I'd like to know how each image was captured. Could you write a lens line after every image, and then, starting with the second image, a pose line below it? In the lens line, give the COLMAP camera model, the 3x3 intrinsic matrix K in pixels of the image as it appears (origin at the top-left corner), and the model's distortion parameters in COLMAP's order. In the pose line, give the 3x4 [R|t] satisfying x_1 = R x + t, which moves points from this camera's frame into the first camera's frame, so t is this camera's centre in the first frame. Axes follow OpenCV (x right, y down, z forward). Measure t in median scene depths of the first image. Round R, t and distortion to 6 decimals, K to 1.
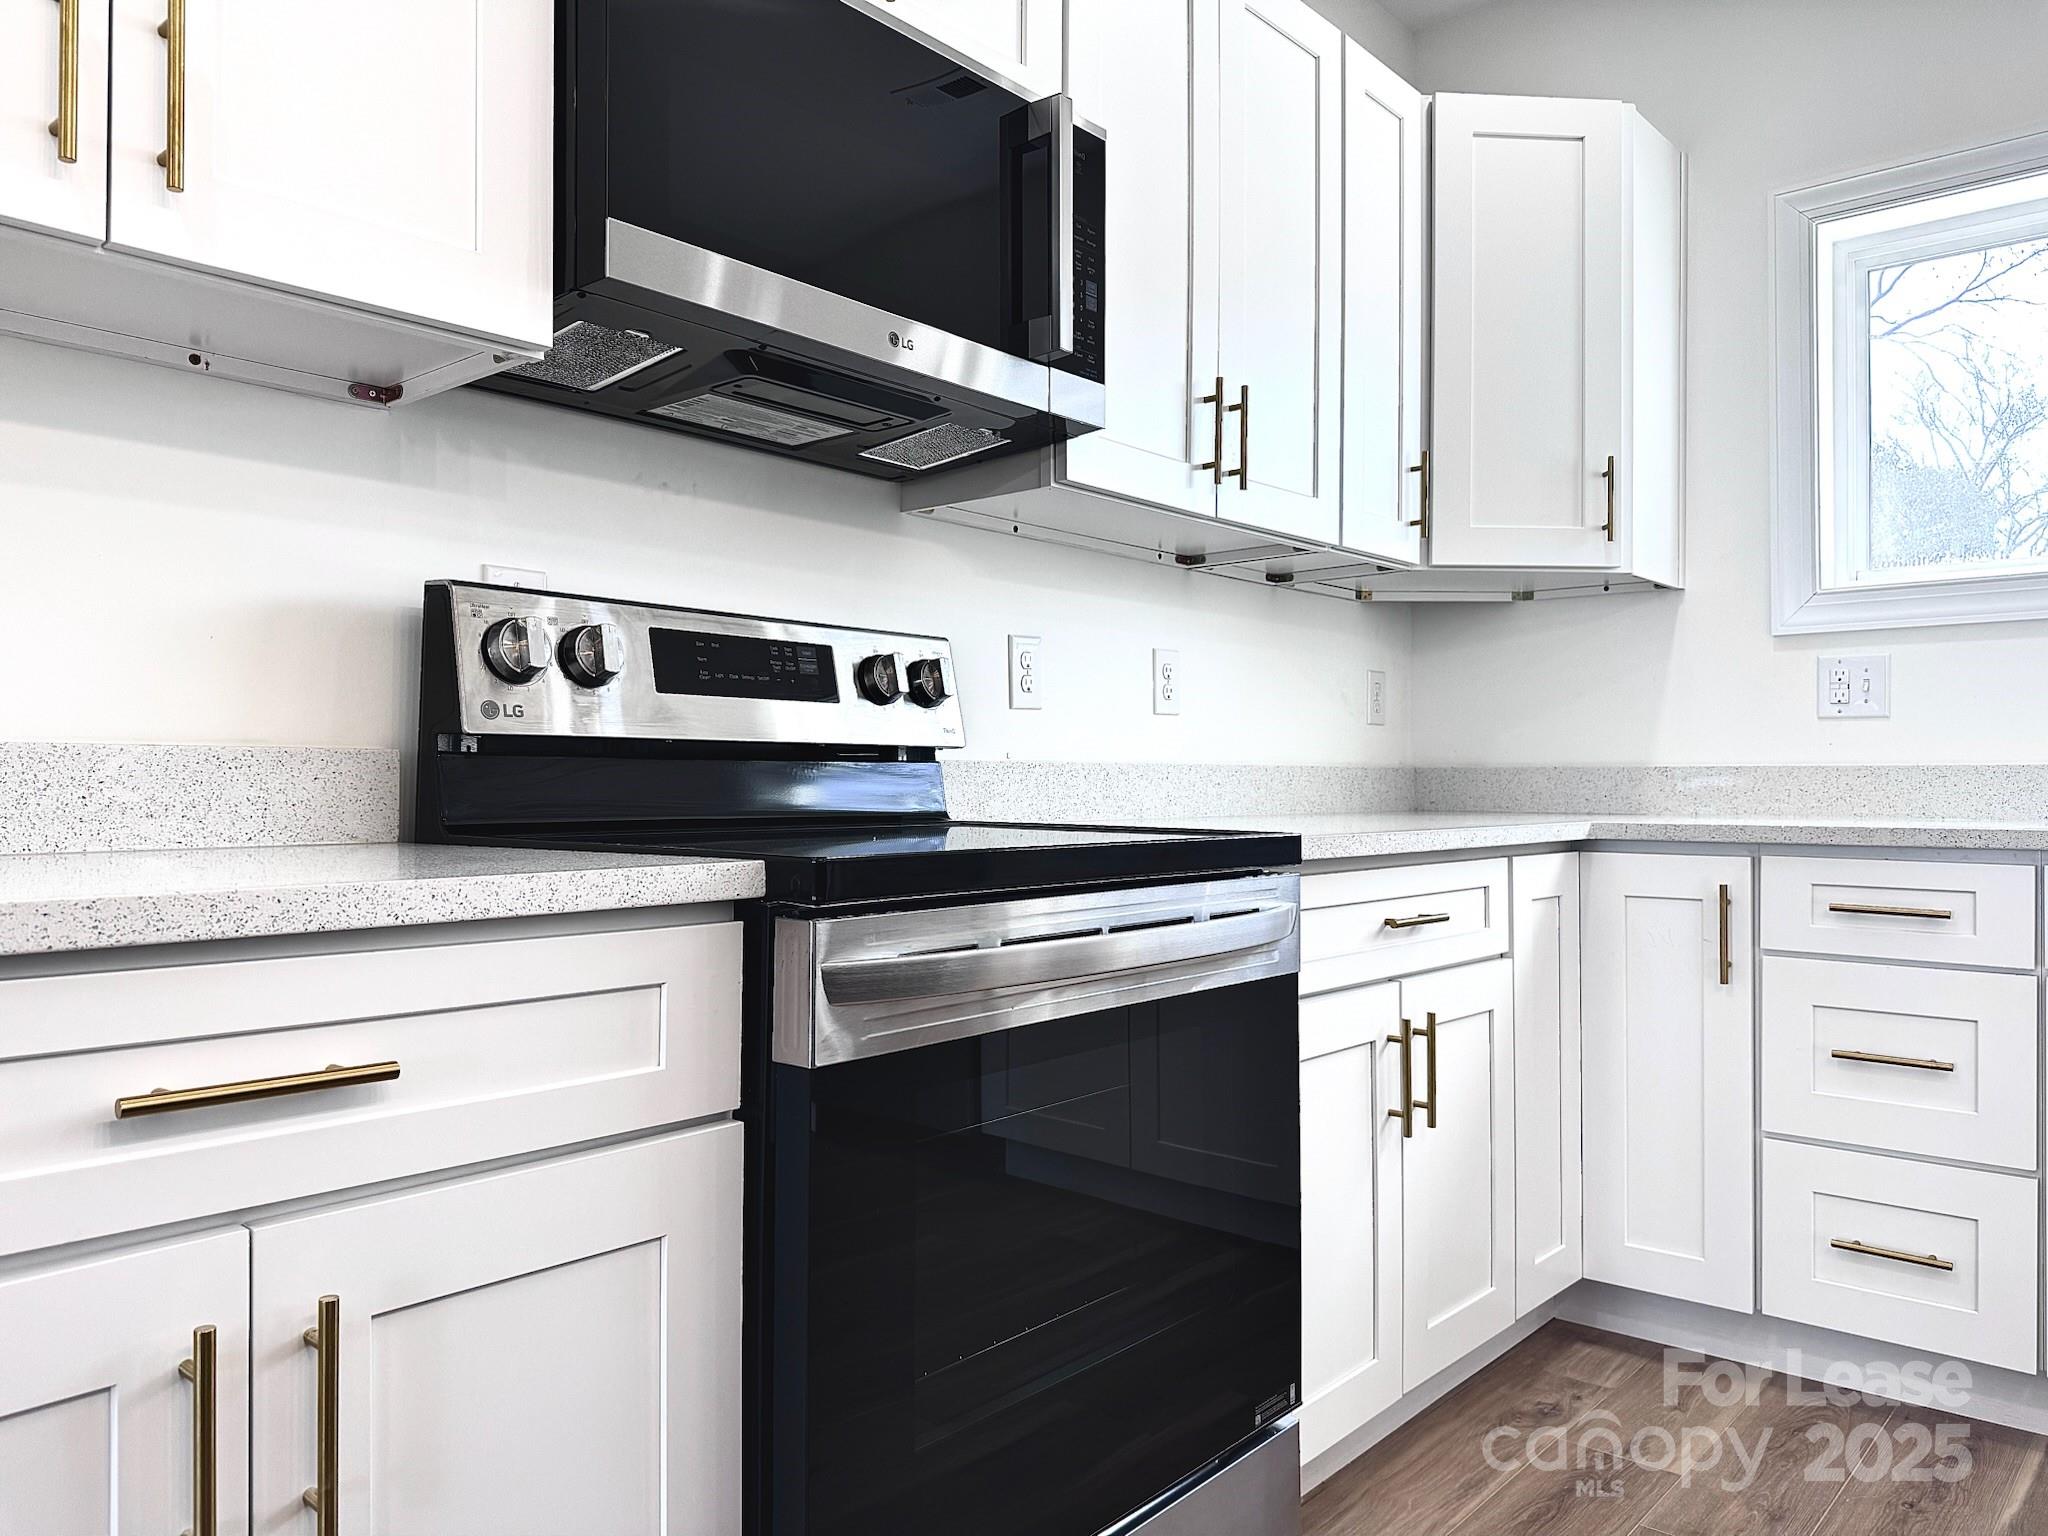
lens RADIAL K [[1438.2, 0, 1033.1], [0, 1438.2, 769.1], [0, 0, 1]] dist [0.107145, -0.160618]
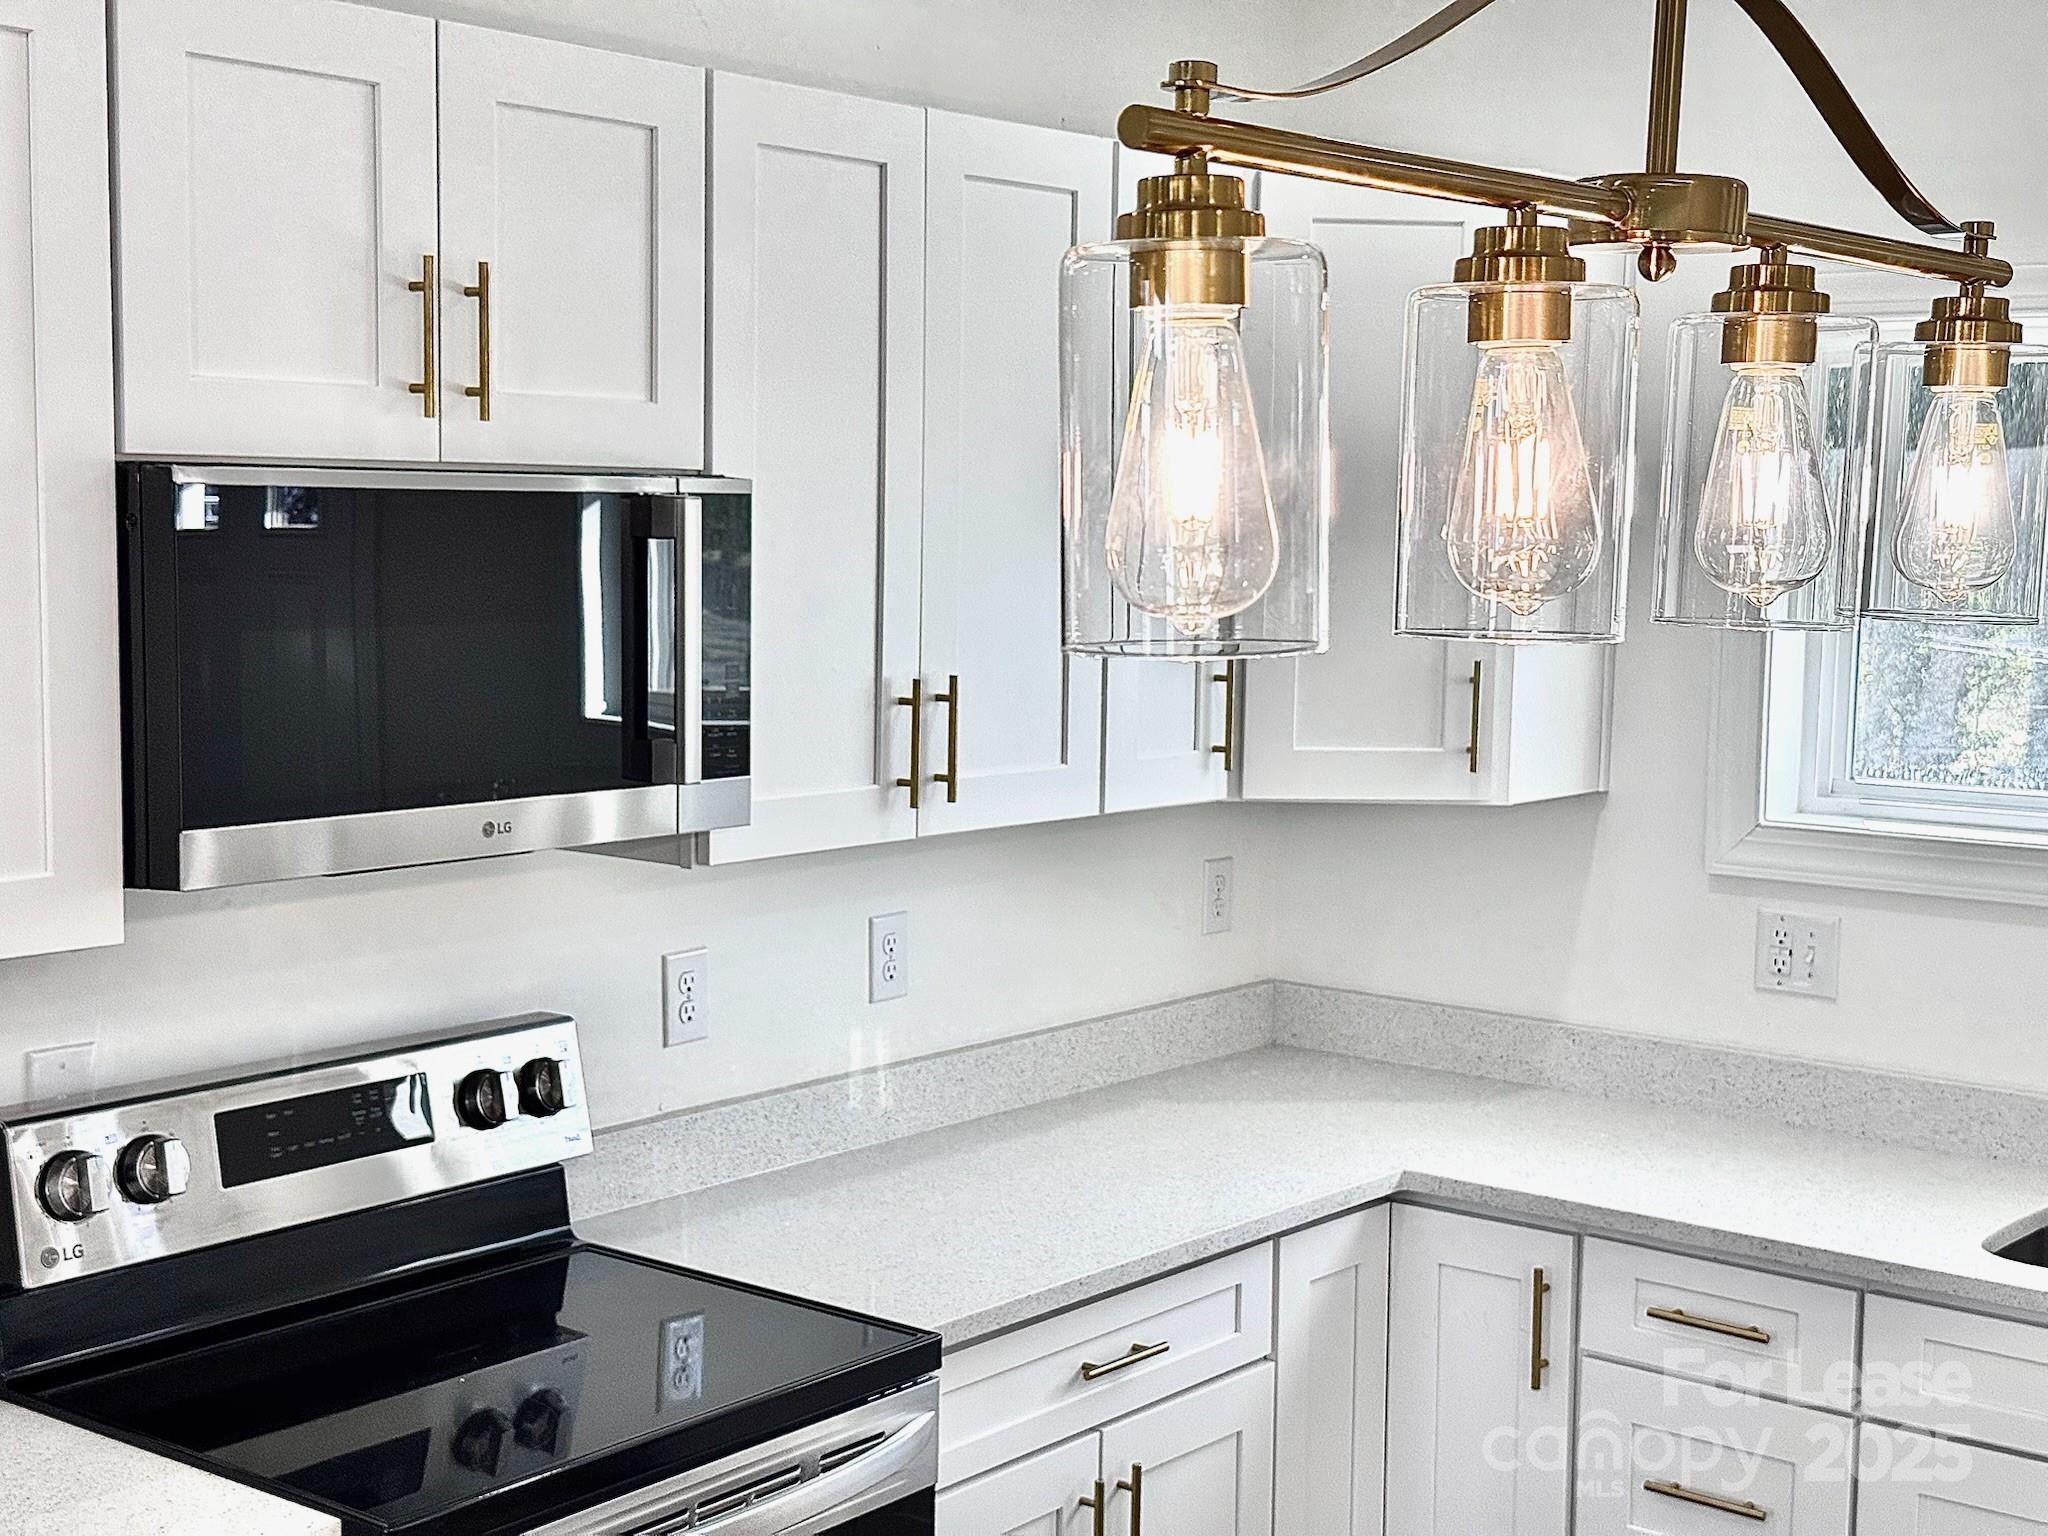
lens RADIAL K [[2872.1, 0, 1010.1], [0, 2872.1, 776.4], [0, 0, 1]] dist [0.108810, -0.044034]
pose [[0.999164, 0.013646, 0.038530, 0.124084], [-0.018025, 0.993120, 0.115703, -0.417520], [-0.036686, -0.116301, 0.992536, -0.619164]]
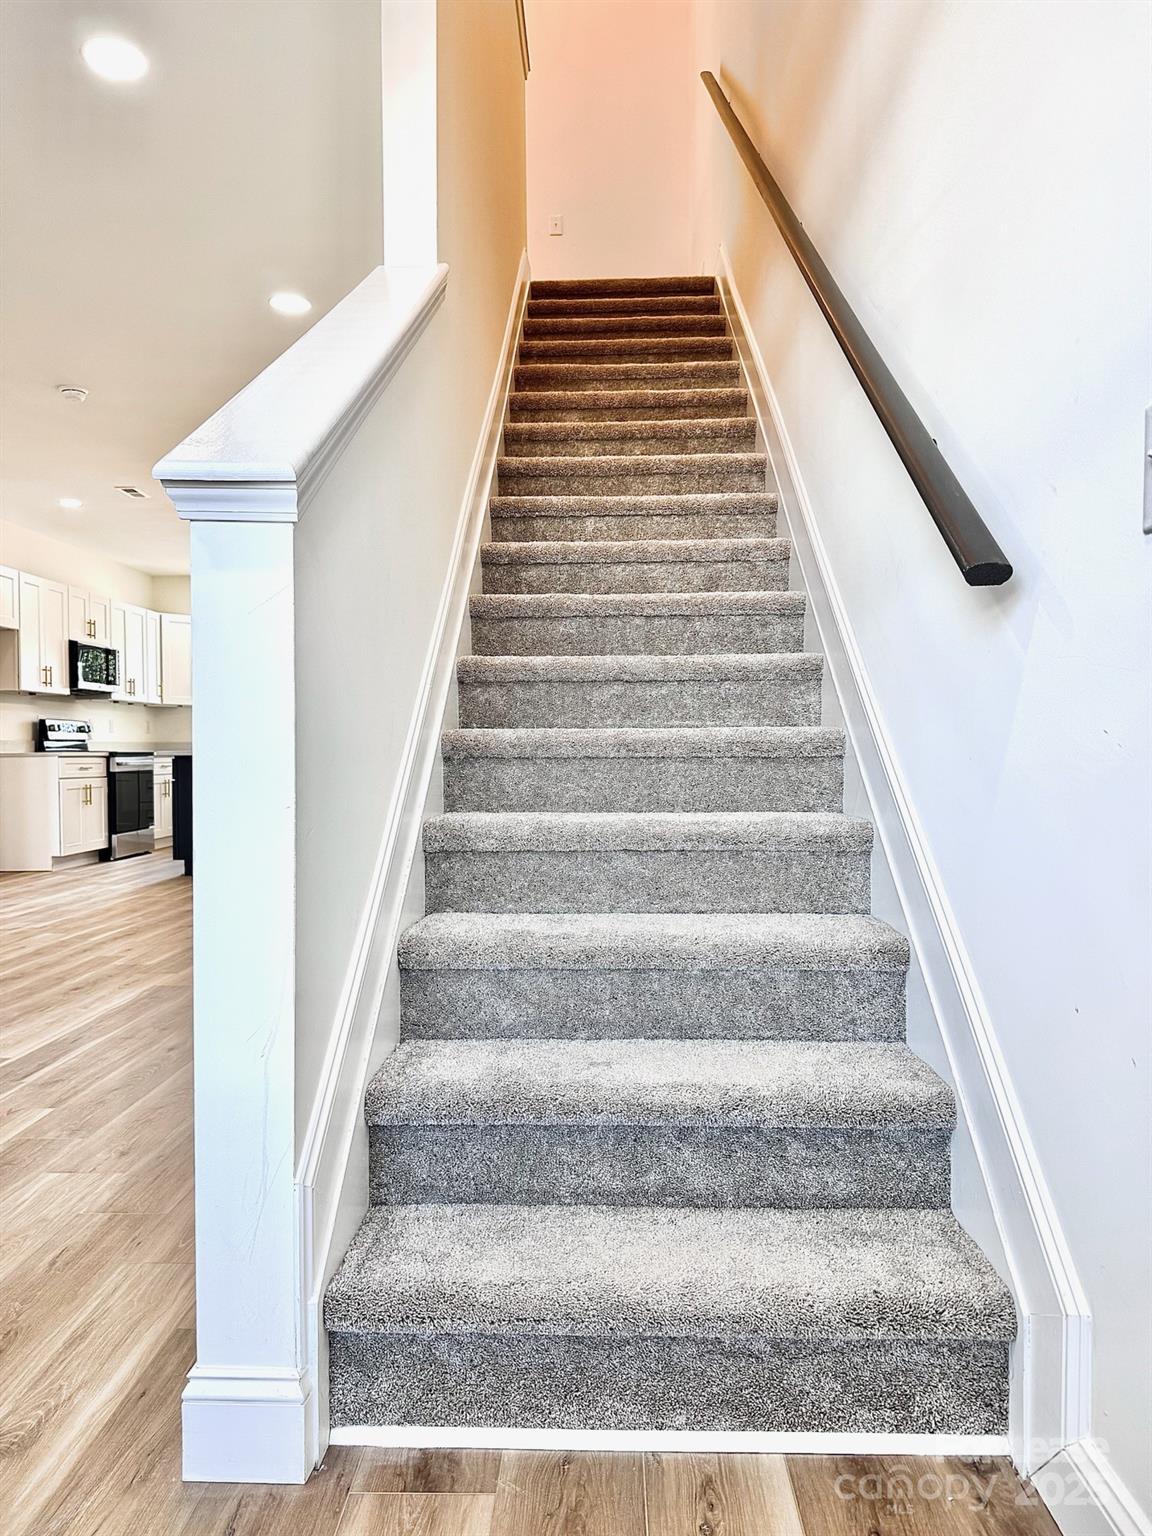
lens RADIAL K [[1078.7, 0, 576.0], [0, 1078.7, 768.0], [0, 0, 1]] dist [0.107145, -0.160618]
pose [[0.769691, -0.013862, 0.638267, -1.429764], [-0.000479, 0.999751, 0.022289, 0.001861], [-0.638417, -0.017462, 0.769493, -3.903140]]
